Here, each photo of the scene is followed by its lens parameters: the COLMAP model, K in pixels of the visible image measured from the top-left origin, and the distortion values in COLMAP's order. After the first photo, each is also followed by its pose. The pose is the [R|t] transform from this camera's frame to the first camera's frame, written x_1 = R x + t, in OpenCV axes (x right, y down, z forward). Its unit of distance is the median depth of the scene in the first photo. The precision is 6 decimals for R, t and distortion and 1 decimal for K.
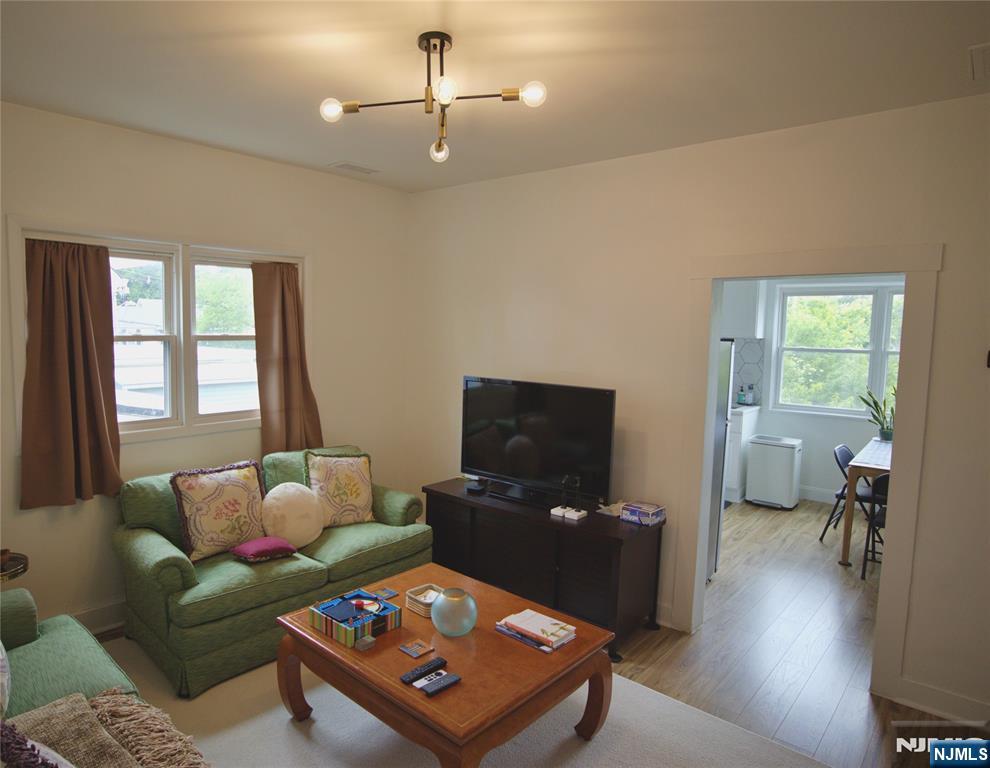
lens RADIAL K [[603.4, 0, 495.0], [0, 603.4, 384.0], [0, 0, 1]] dist [-0.001736, -0.000129]
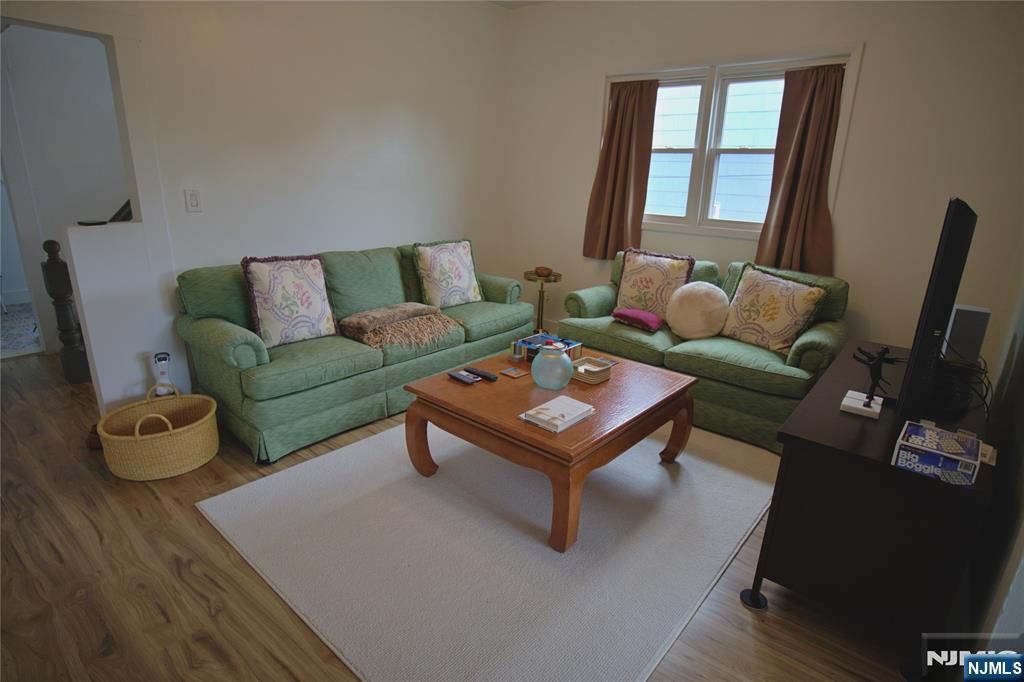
lens RADIAL K [[553.9, 0, 511.6], [0, 553.9, 355.2], [0, 0, 1]] dist [-0.040278, -0.000475]
pose [[0.023678, 0.283950, -0.958547, 0.646512], [-0.119278, 0.952769, 0.279292, 0.053432], [0.992579, 0.107720, 0.056429, 0.616073]]
